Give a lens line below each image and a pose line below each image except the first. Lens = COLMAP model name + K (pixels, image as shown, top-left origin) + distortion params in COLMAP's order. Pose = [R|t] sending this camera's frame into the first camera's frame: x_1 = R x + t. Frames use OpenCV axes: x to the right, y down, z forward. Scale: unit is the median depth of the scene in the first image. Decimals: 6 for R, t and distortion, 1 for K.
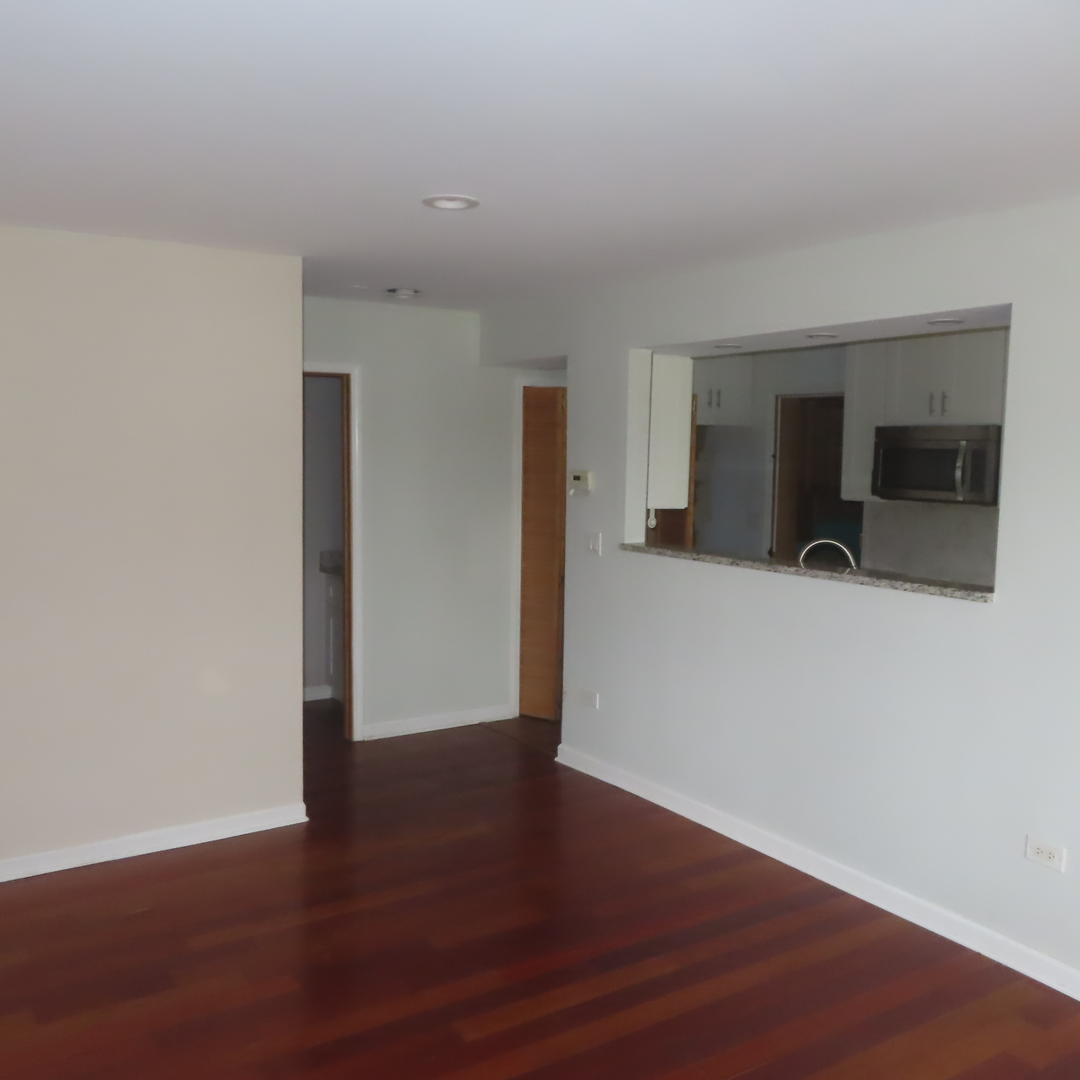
lens RADIAL K [[1050.2, 0, 540.4], [0, 1050.2, 540.6], [0, 0, 1]] dist [0.012424, 0.000000]
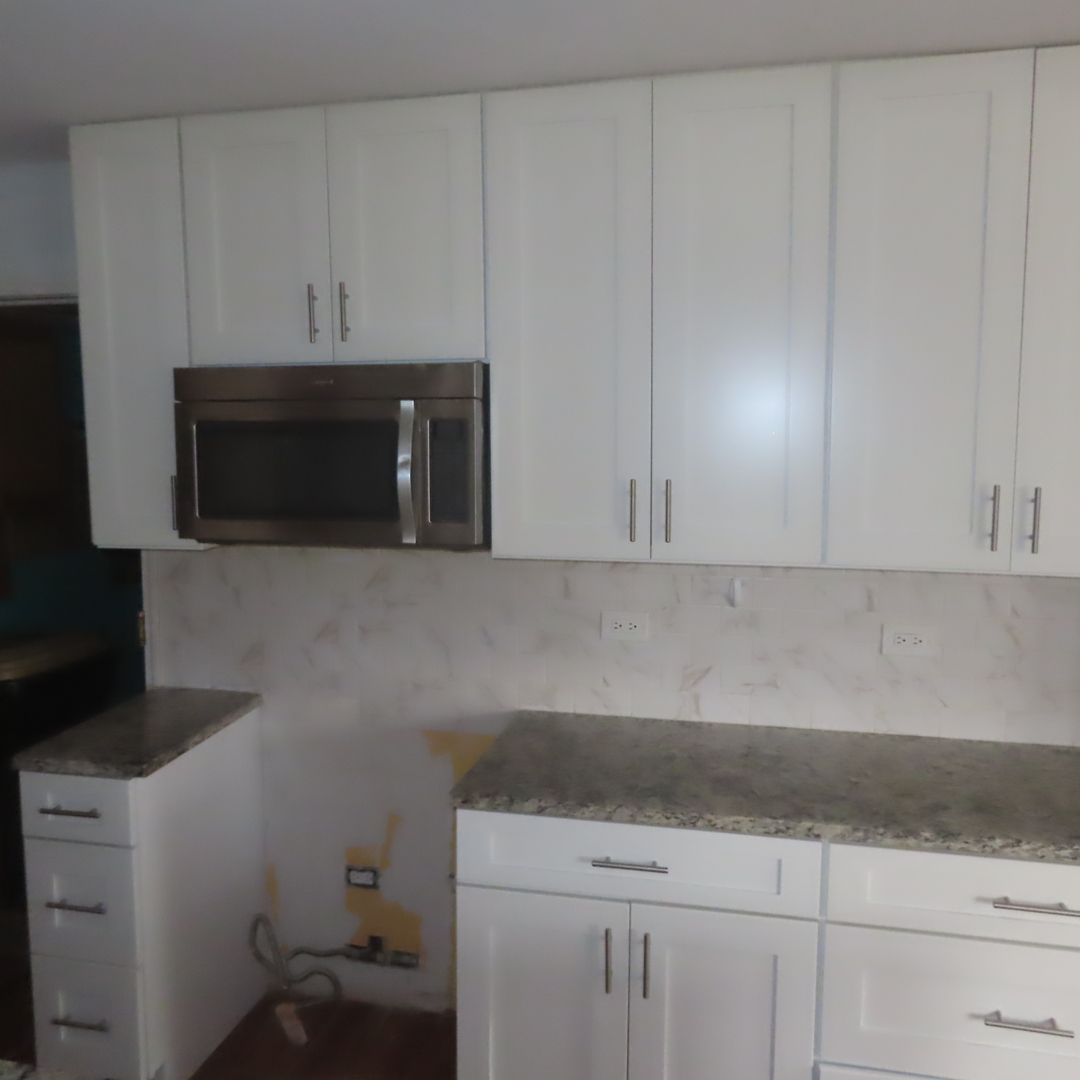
lens RADIAL K [[1050.2, 0, 538.9], [0, 1050.2, 540.7], [0, 0, 1]] dist [0.012424, 0.000000]
pose [[0.747229, -0.085829, 0.659001, 0.158456], [0.075058, 0.996180, 0.044636, -0.052371], [-0.660315, 0.016110, 0.750816, 0.634055]]
